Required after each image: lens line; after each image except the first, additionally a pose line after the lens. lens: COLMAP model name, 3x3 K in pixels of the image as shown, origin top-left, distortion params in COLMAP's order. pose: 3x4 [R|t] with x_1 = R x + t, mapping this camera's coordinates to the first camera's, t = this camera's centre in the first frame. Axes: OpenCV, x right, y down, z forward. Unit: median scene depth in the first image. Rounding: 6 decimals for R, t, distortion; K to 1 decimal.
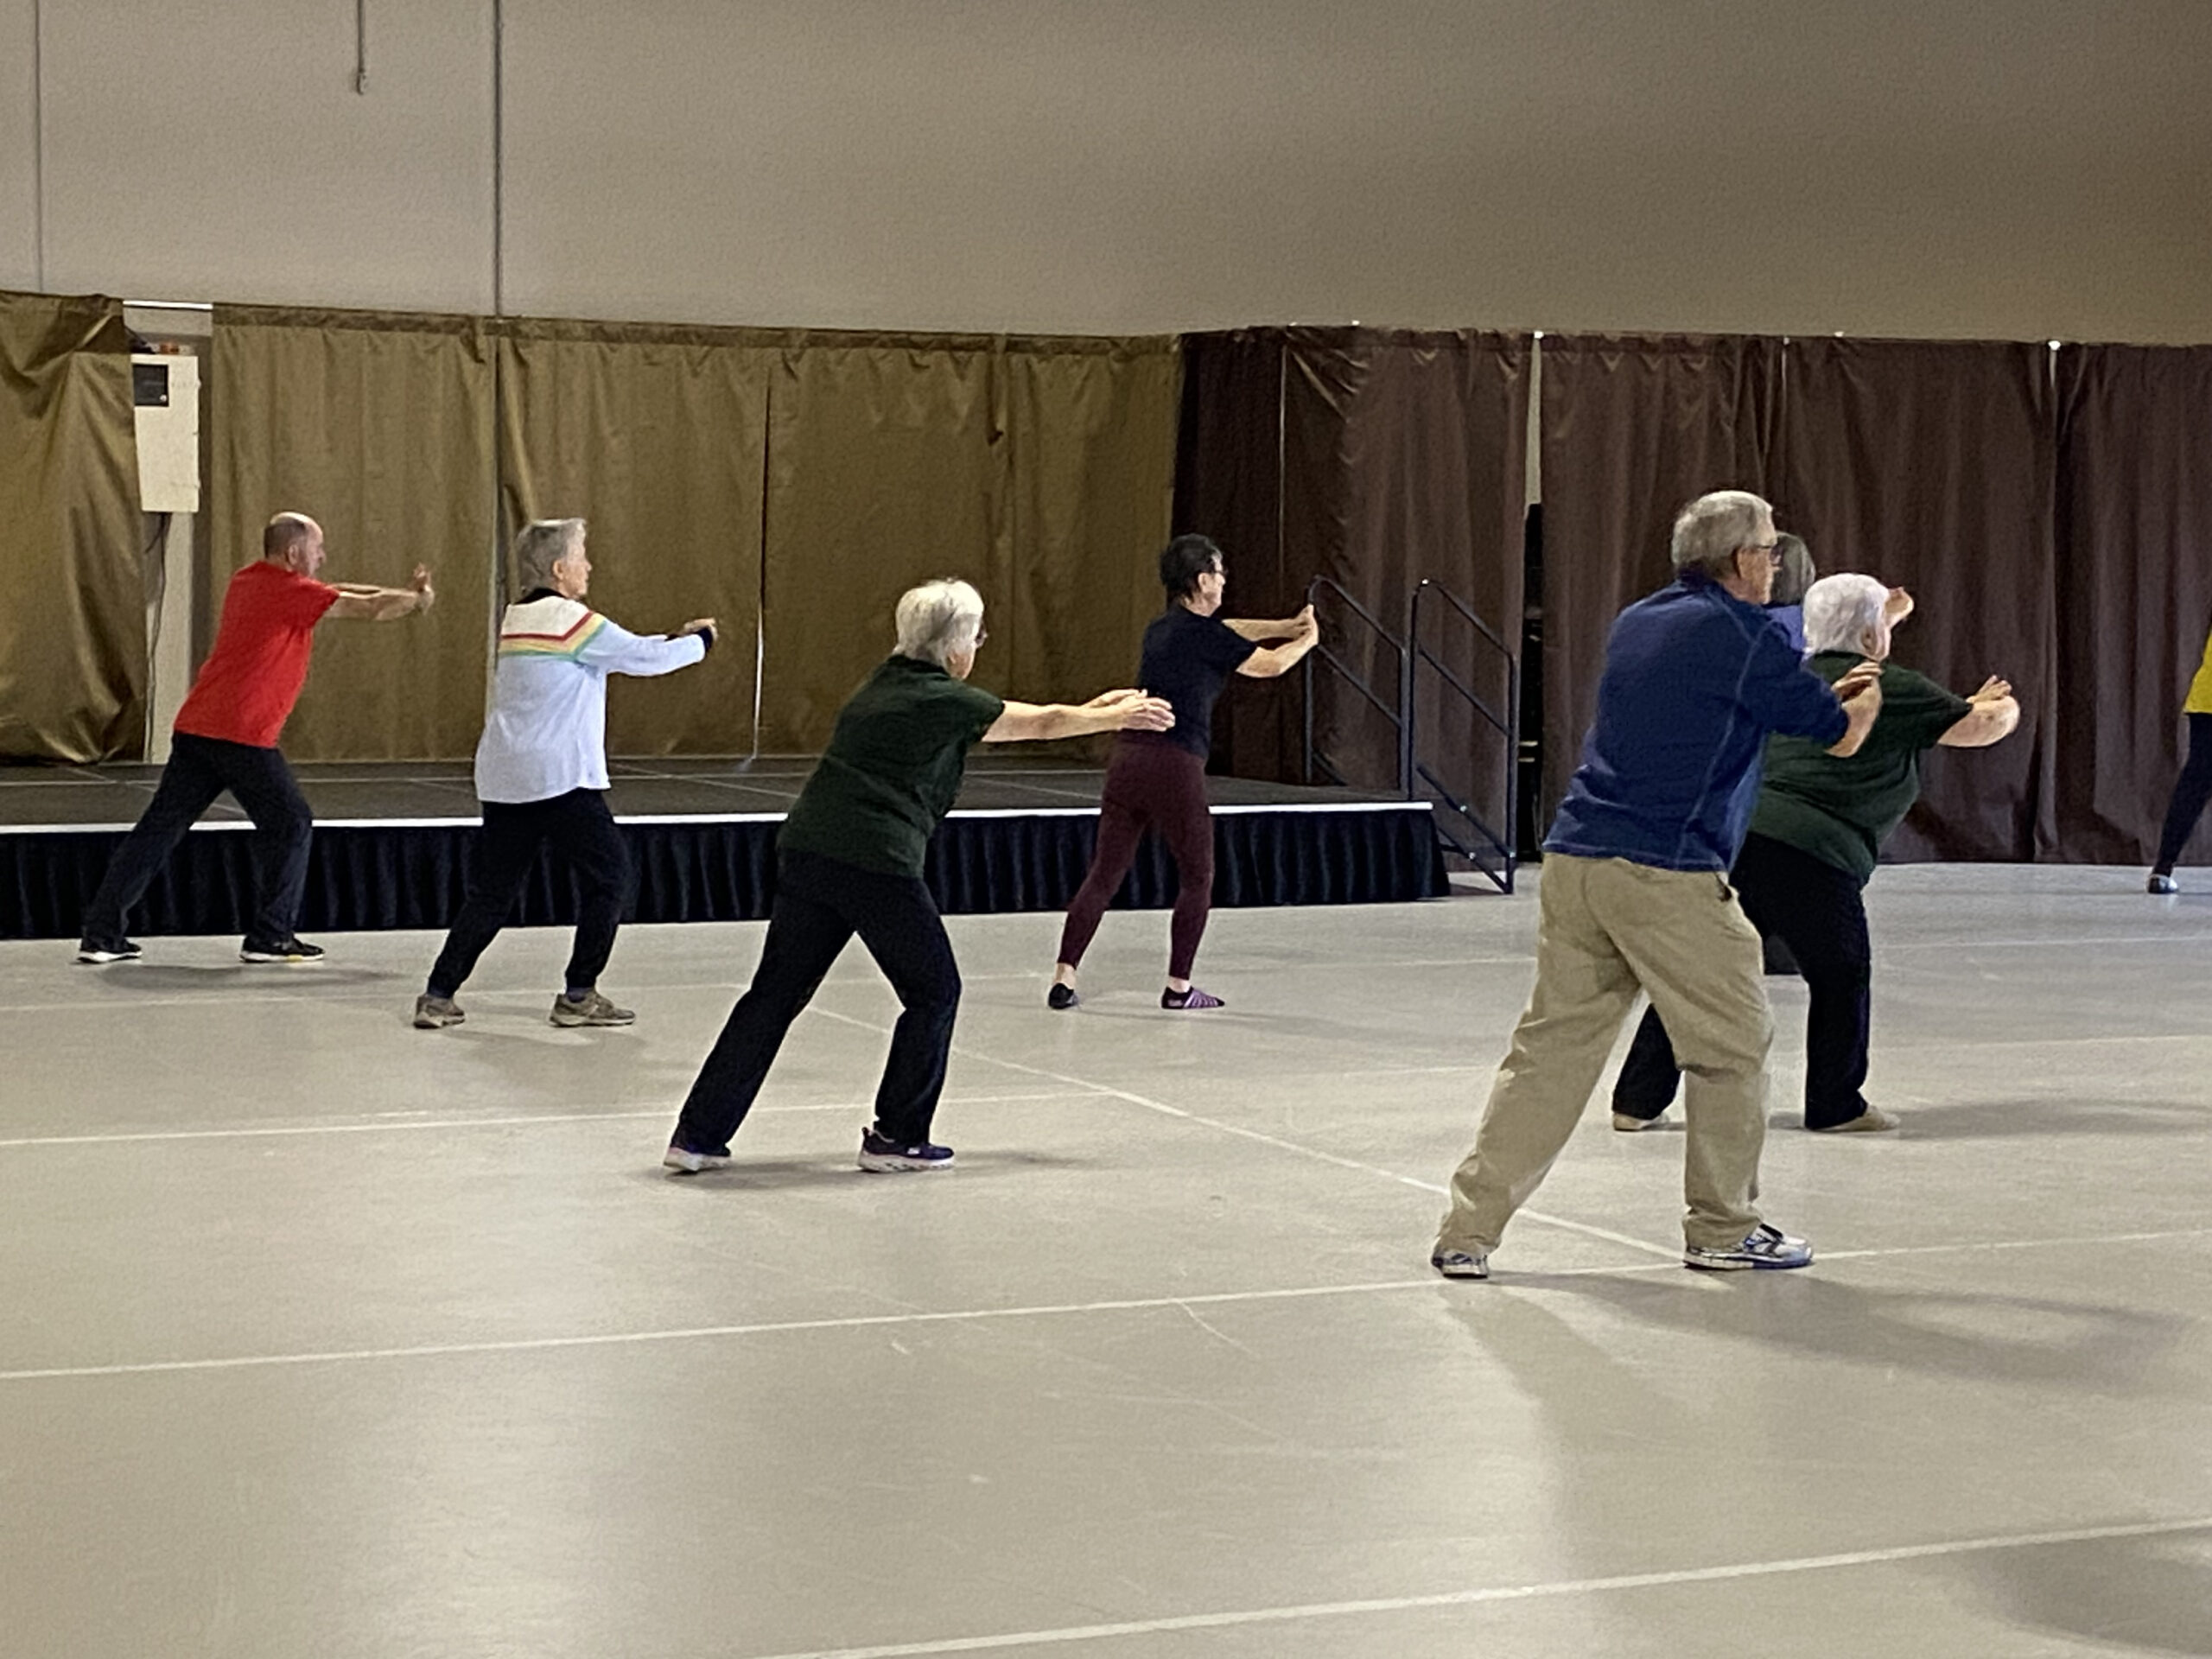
lens RADIAL K [[5021.6, 0, 1105.6], [0, 5021.6, 821.8], [0, 0, 1]] dist [0.147353, 0.000000]
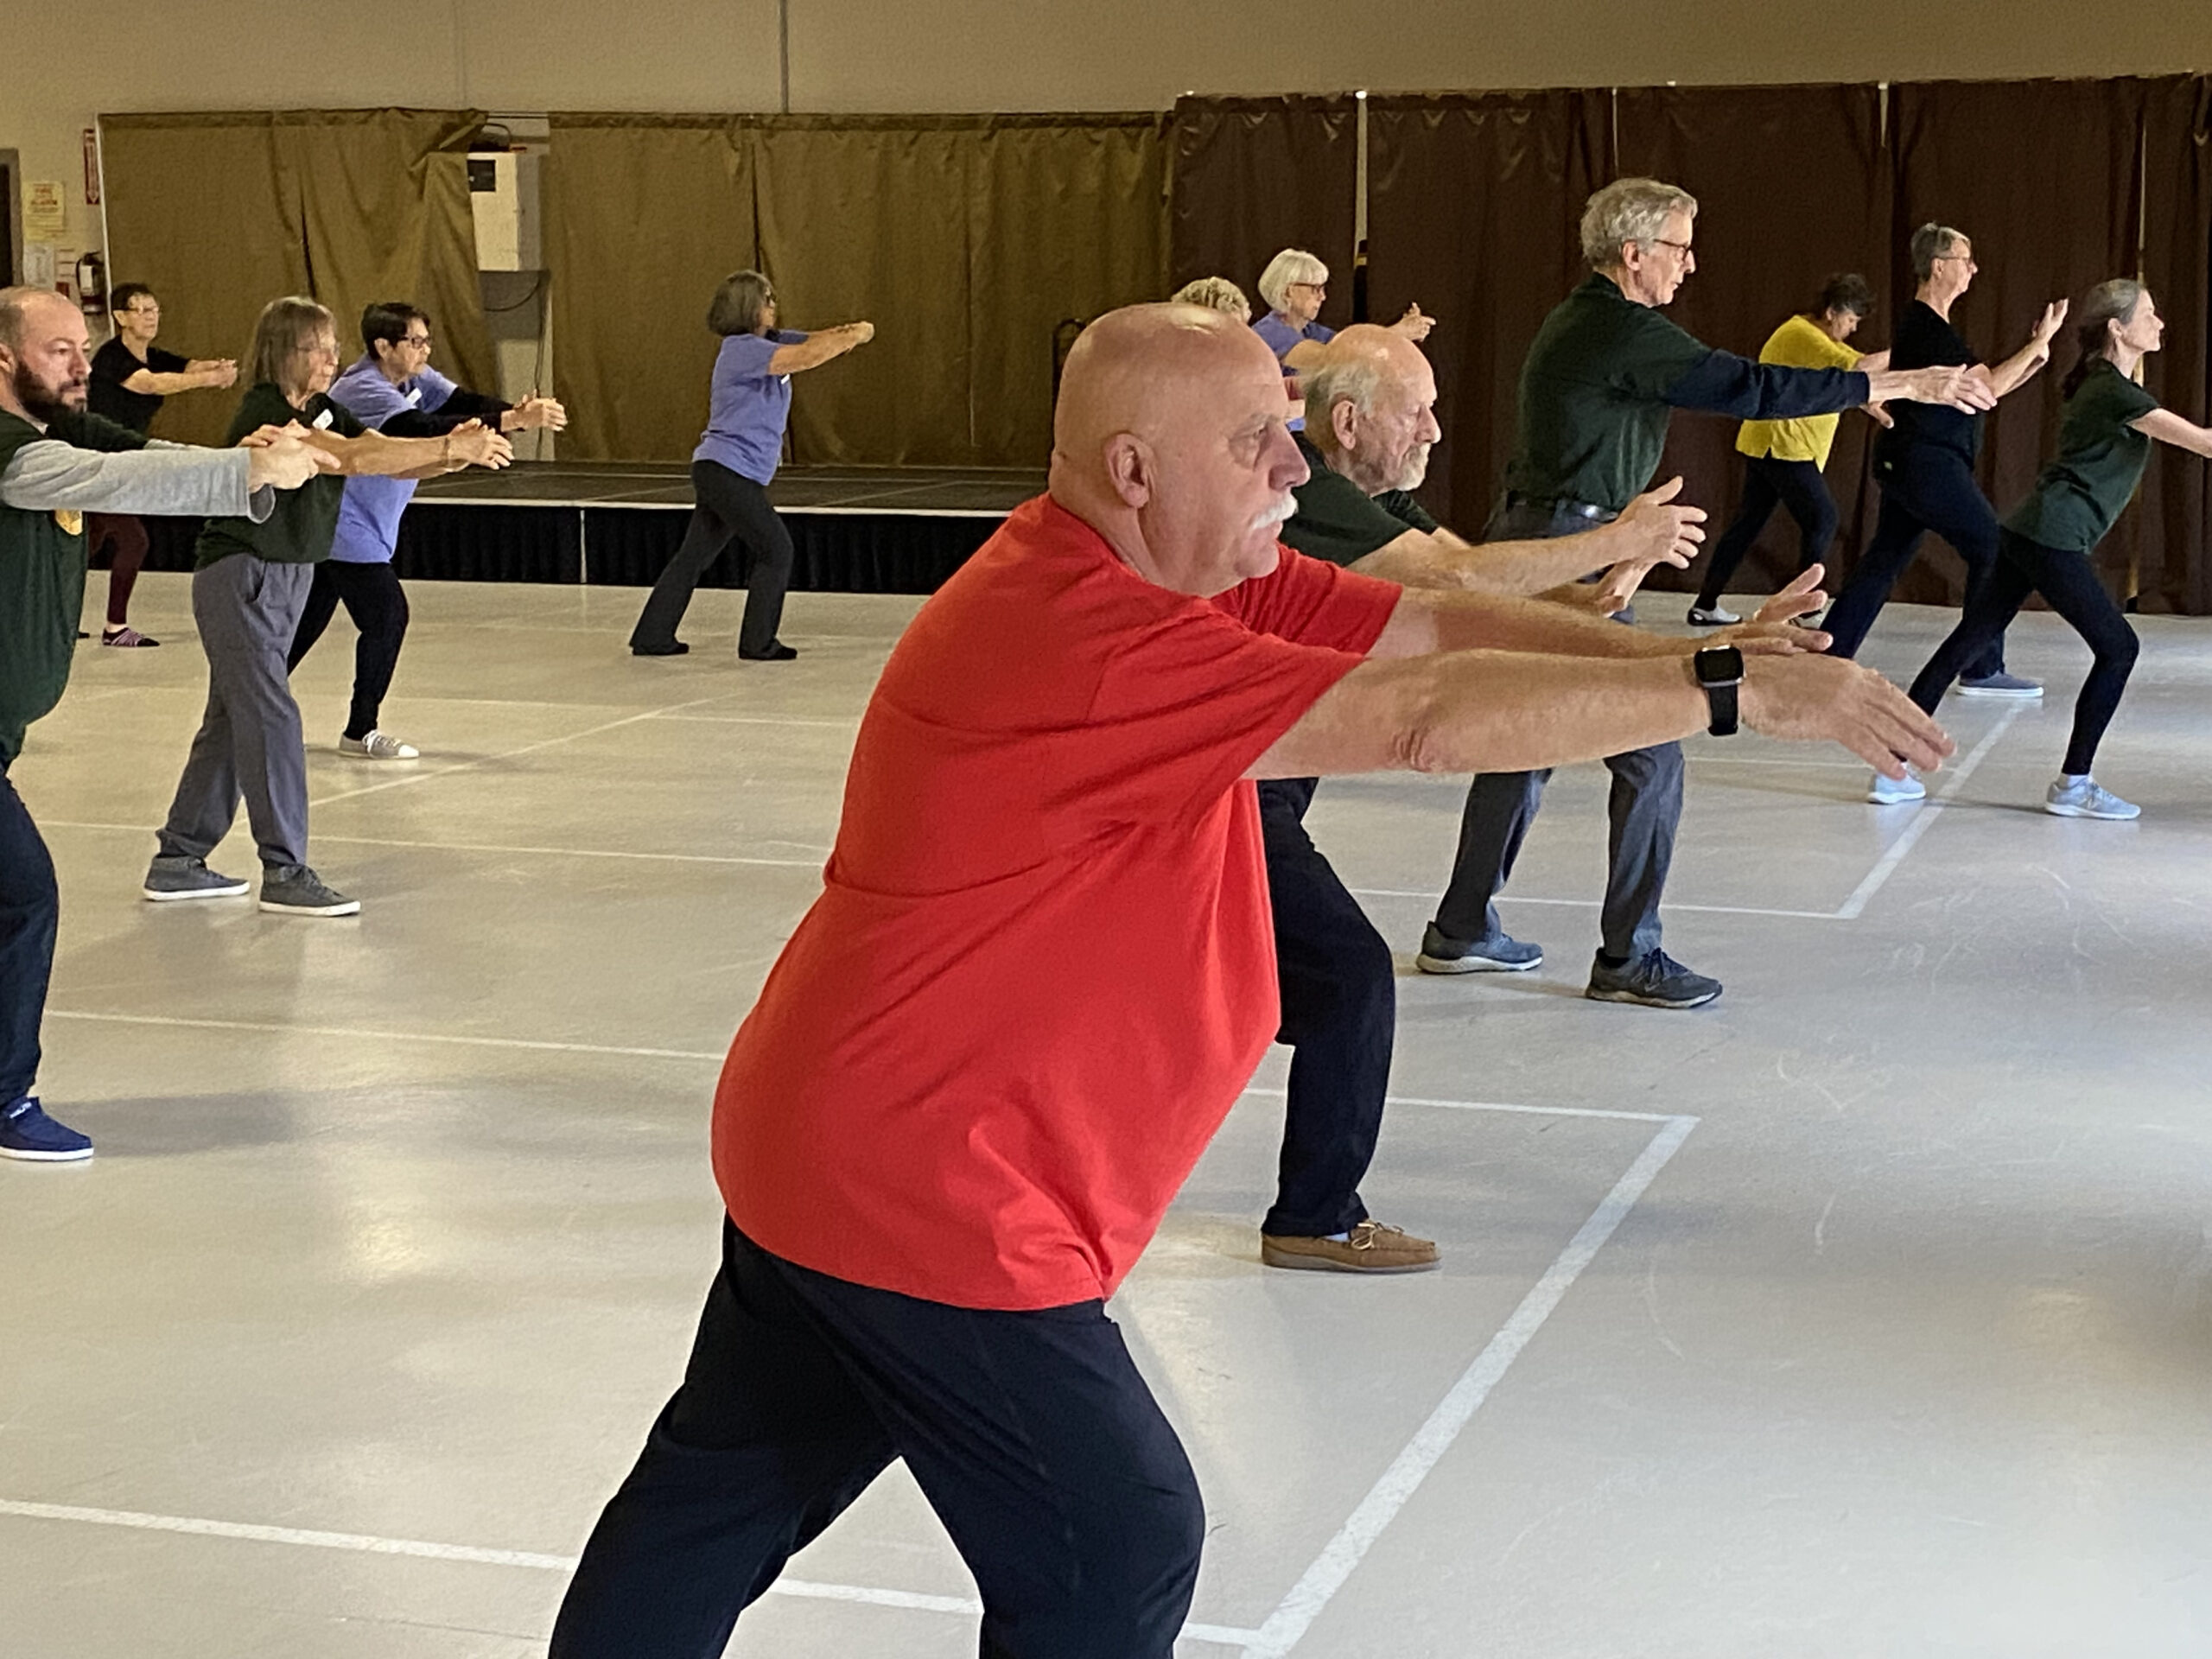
lens RADIAL K [[4026.4, 0, 1112.7], [0, 4026.4, 839.0], [0, 0, 1]] dist [0.093264, 0.000000]
pose [[0.727798, 0.086167, -0.680356, 0.668859], [-0.035237, 0.995463, 0.088382, -0.010665], [0.684885, -0.040351, 0.727533, 0.308941]]
